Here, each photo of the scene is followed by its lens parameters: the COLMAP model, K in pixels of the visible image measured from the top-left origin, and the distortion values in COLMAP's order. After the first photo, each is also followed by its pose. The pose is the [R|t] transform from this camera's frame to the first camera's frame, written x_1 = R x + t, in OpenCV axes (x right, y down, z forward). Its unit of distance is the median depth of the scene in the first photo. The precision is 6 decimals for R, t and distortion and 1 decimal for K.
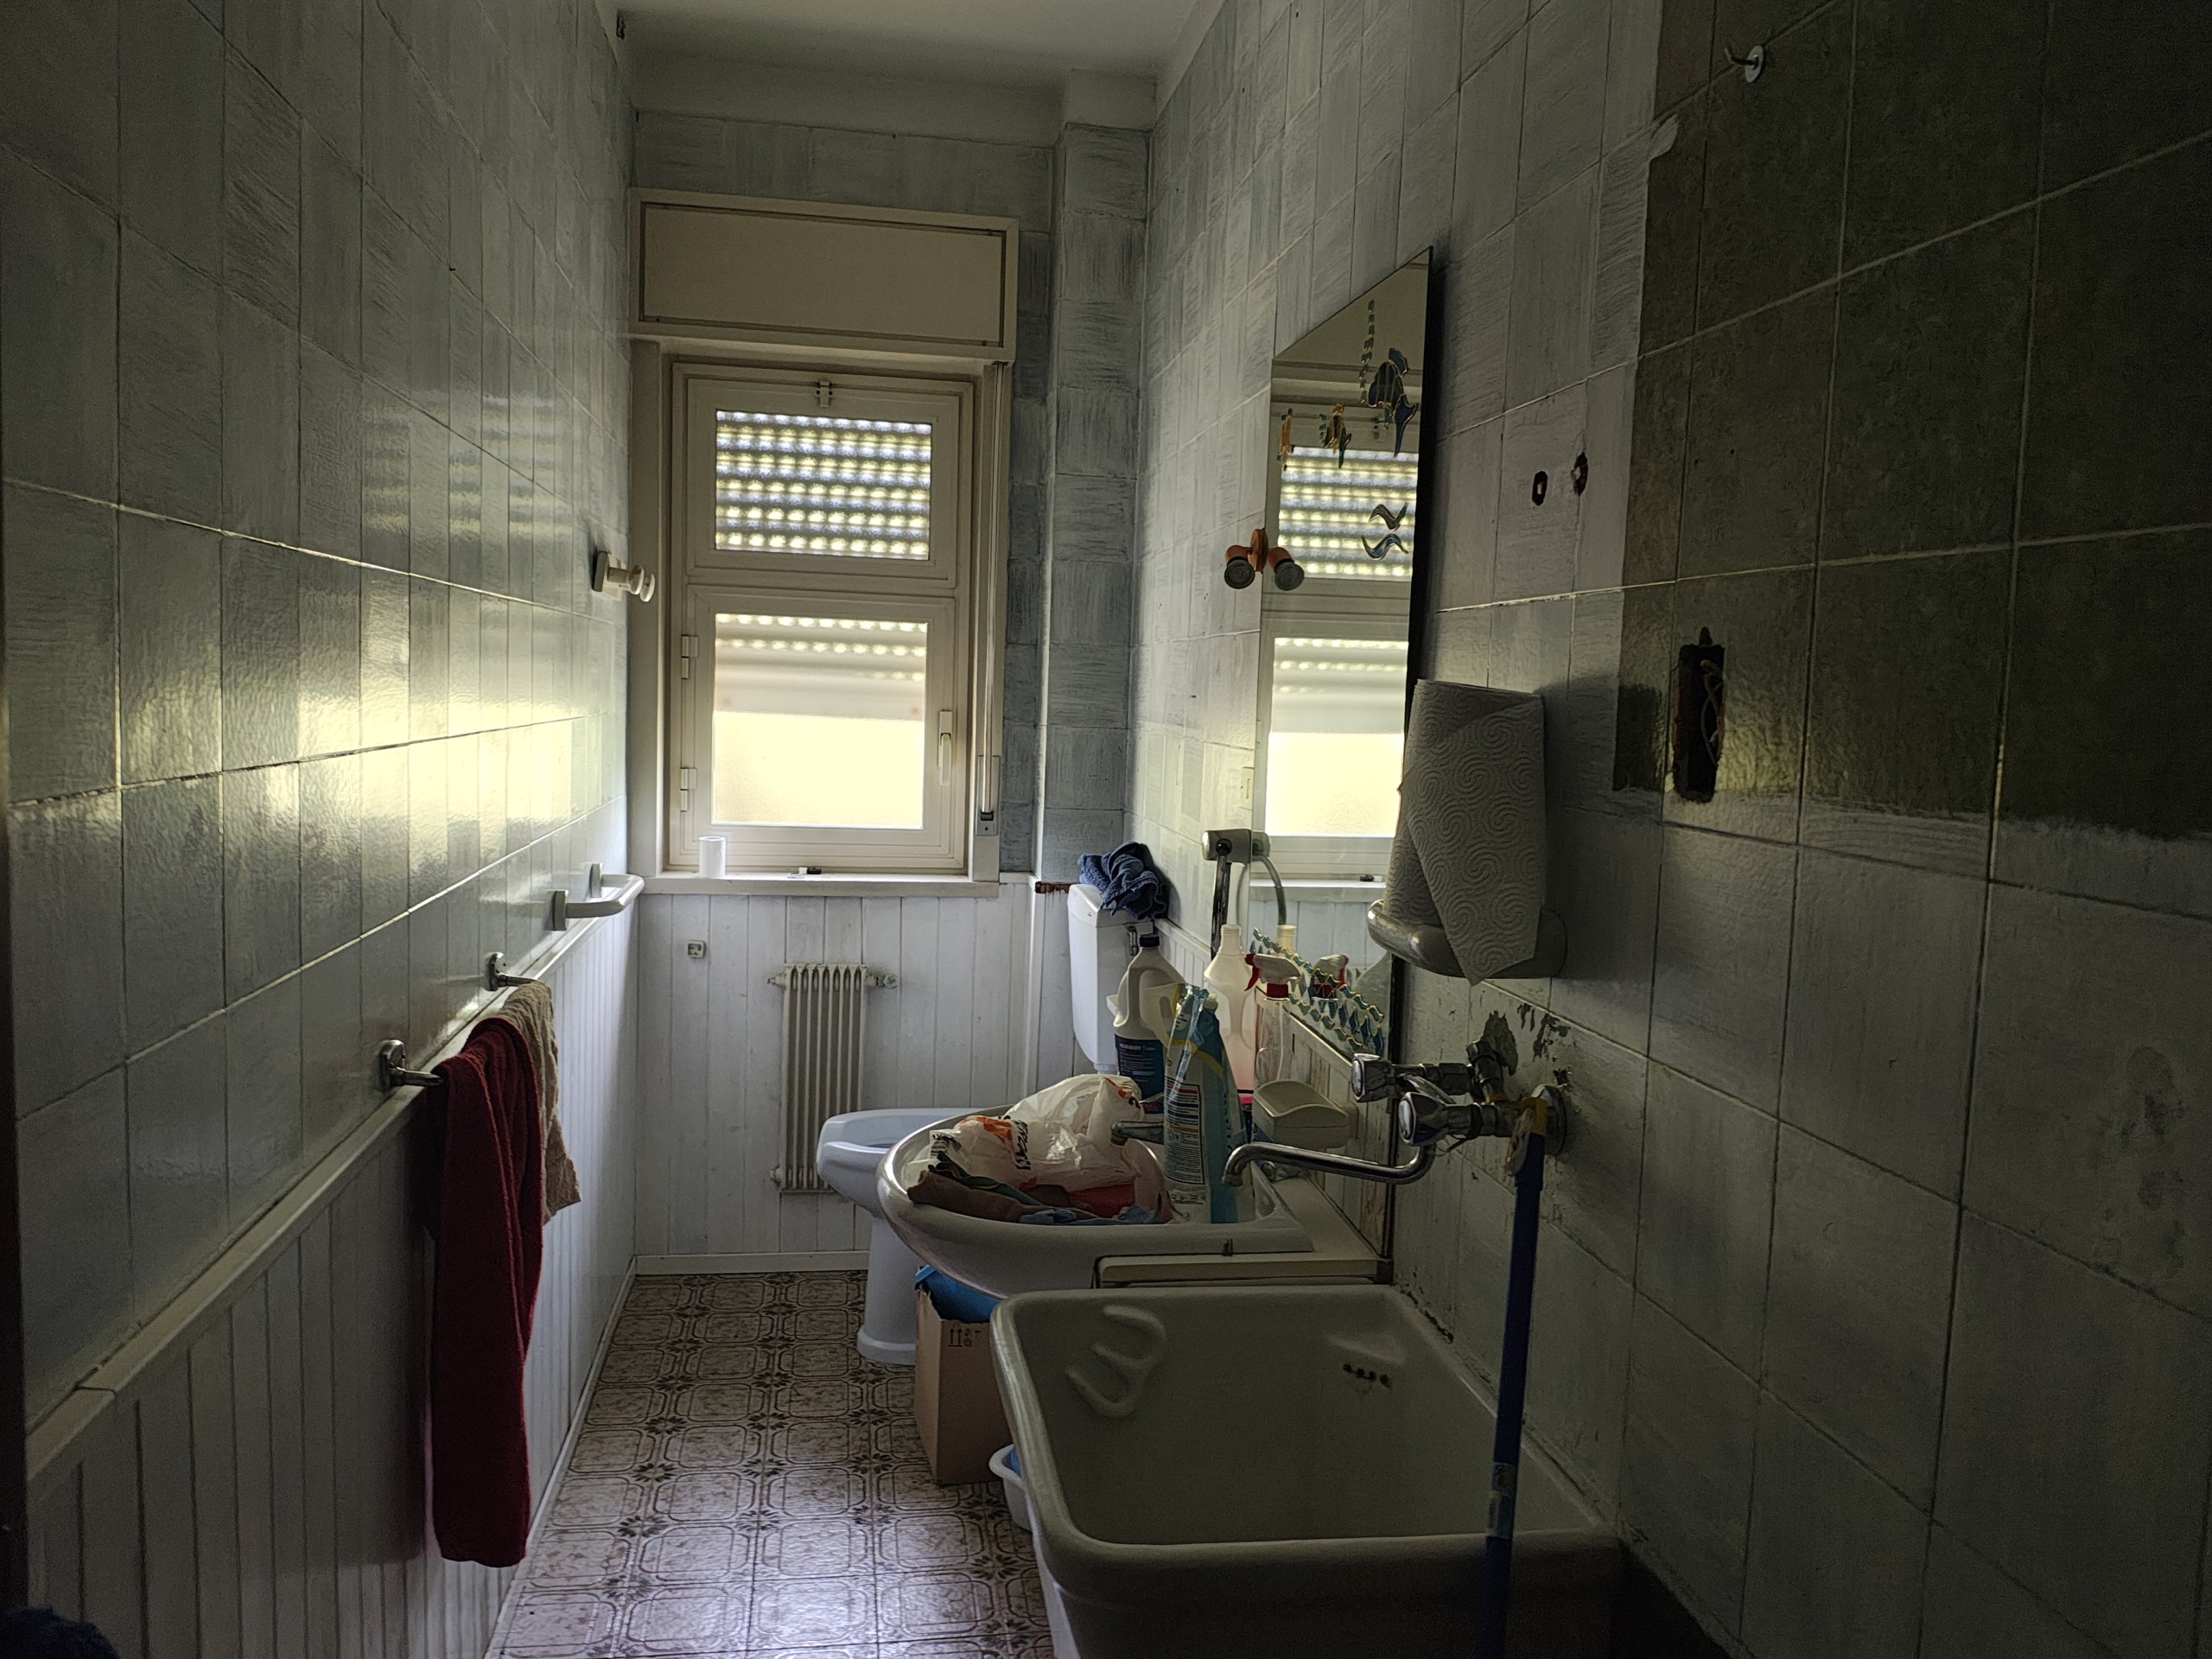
lens RADIAL K [[1648.9, 0, 1128.3], [0, 1648.9, 834.6], [0, 0, 1]] dist [0.040226, -0.092250]
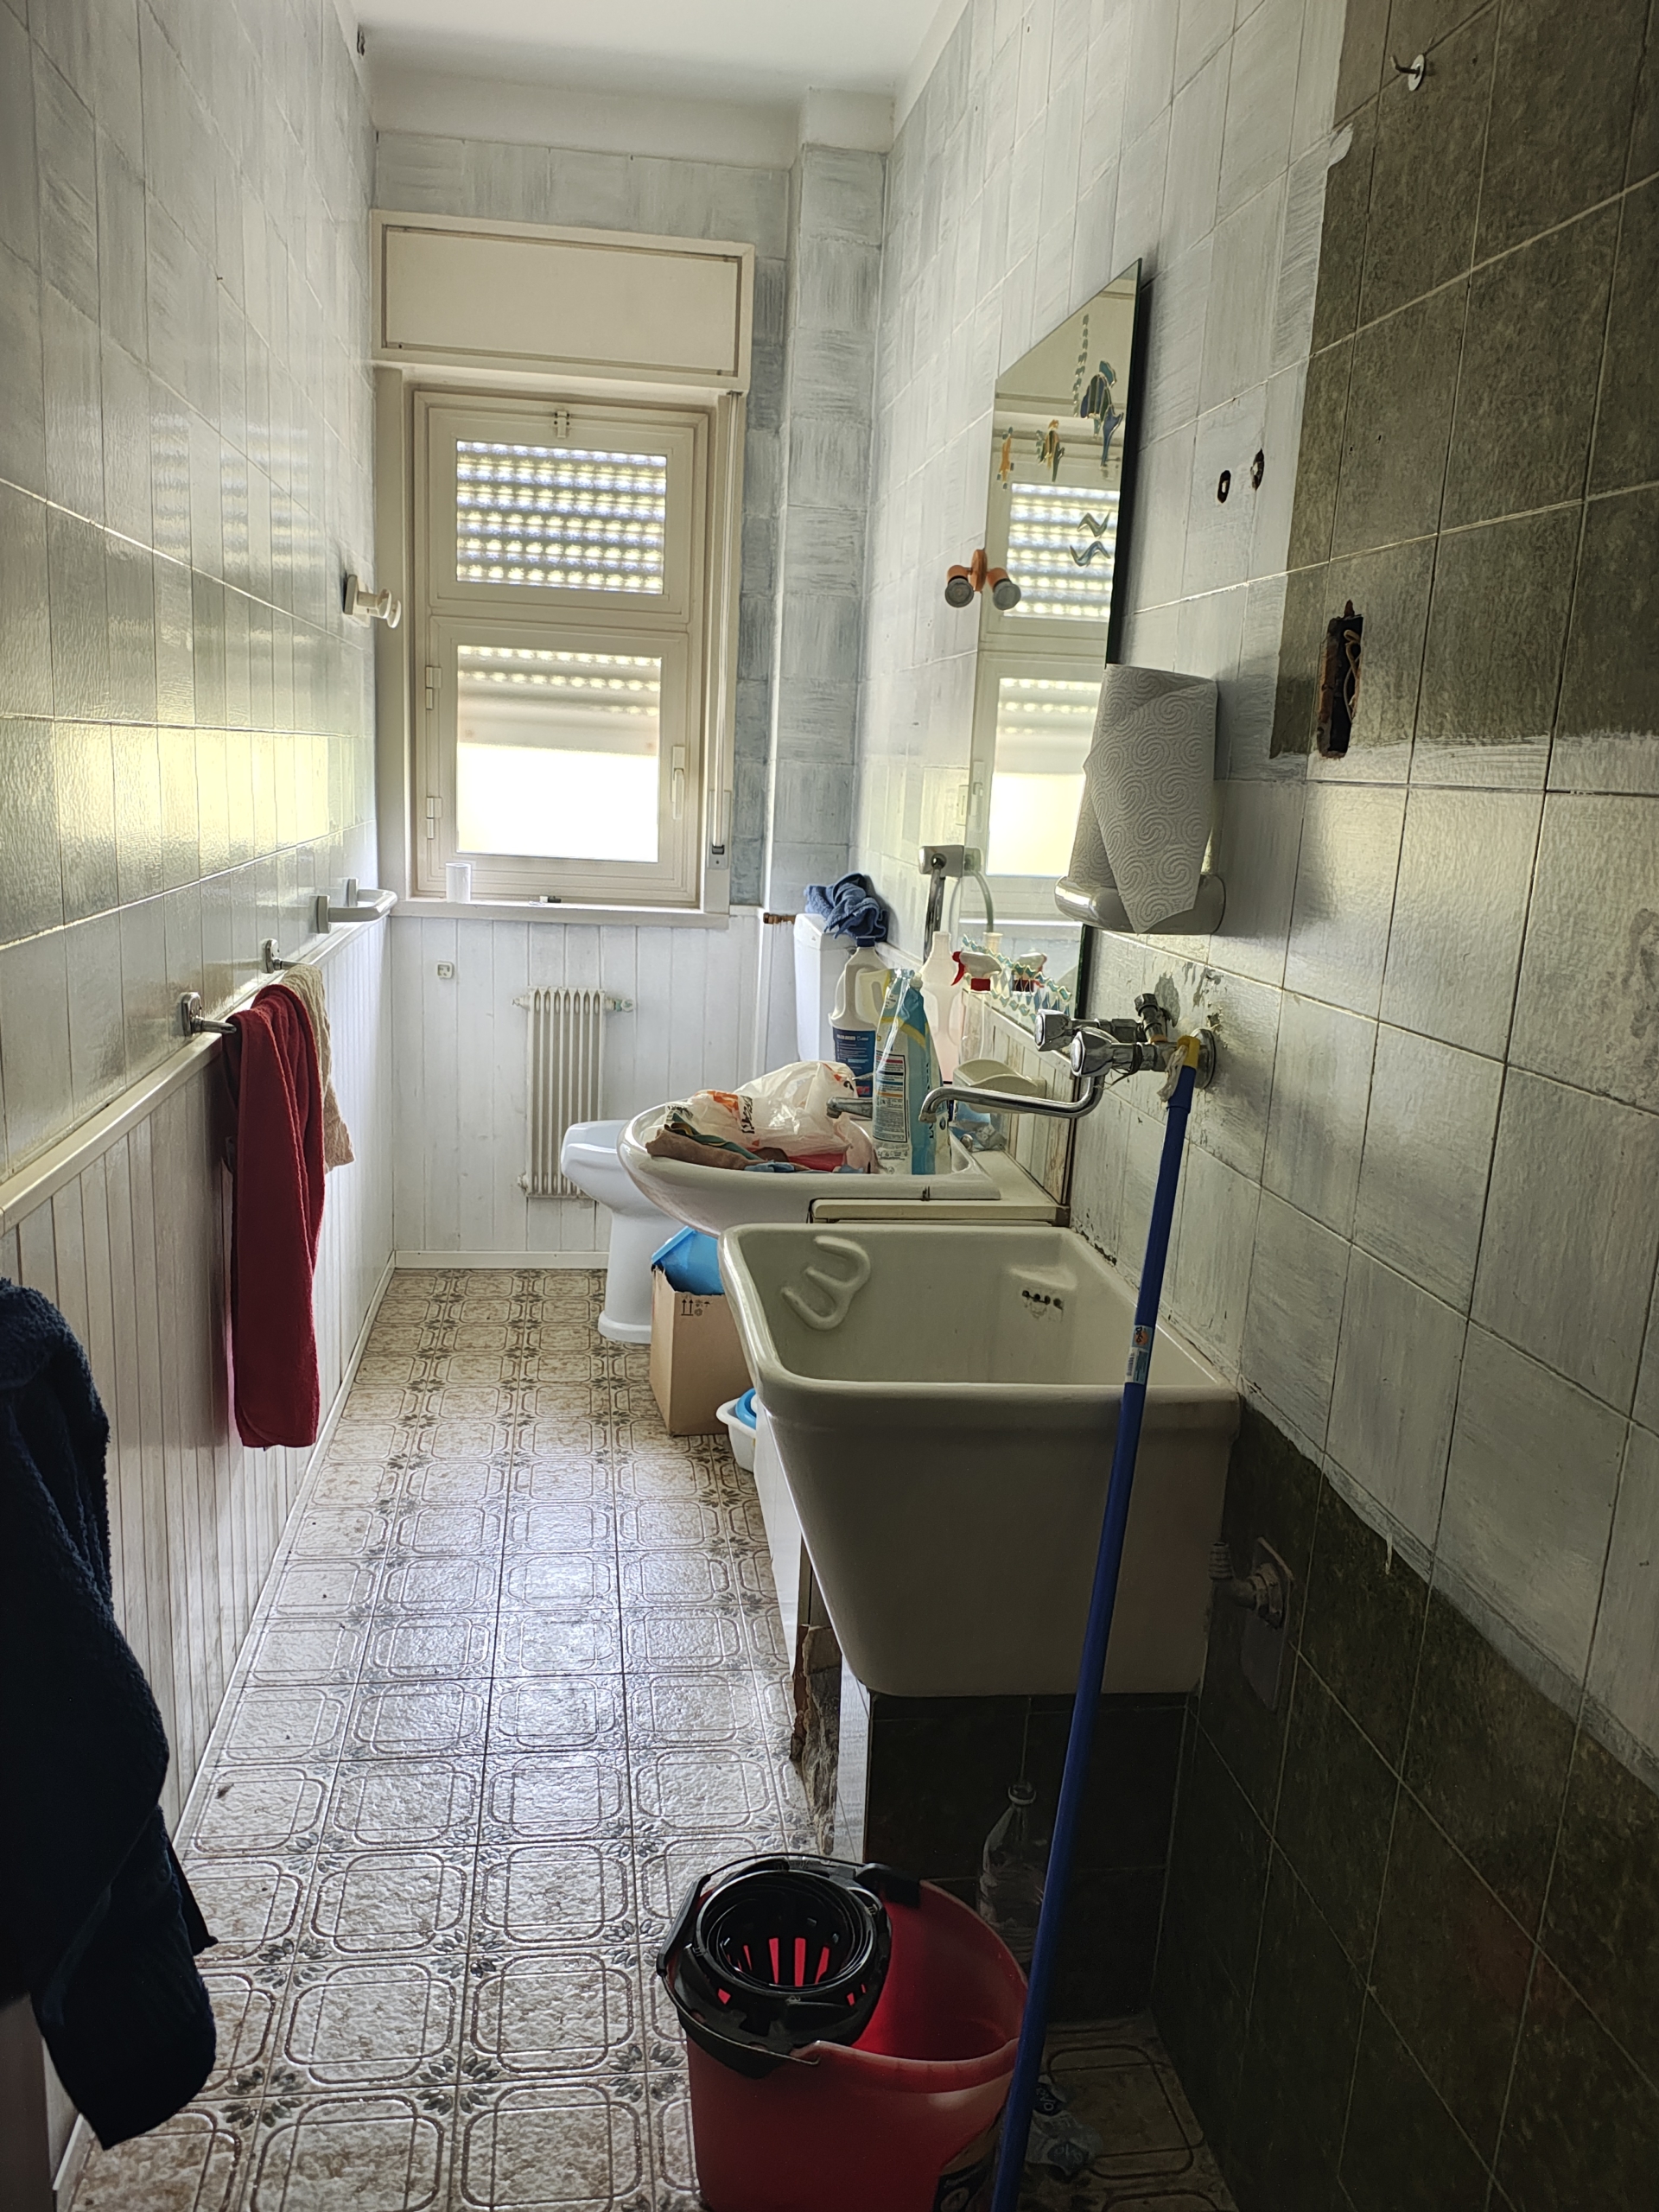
lens RADIAL K [[1648.9, 0, 829.2], [0, 1648.9, 1139.7], [0, 0, 1]] dist [0.040226, -0.092250]
pose [[0.999664, 0.018458, -0.018180, 0.011113], [-0.015957, 0.991484, 0.129250, 0.054355], [0.020411, -0.128916, 0.991445, -0.096833]]
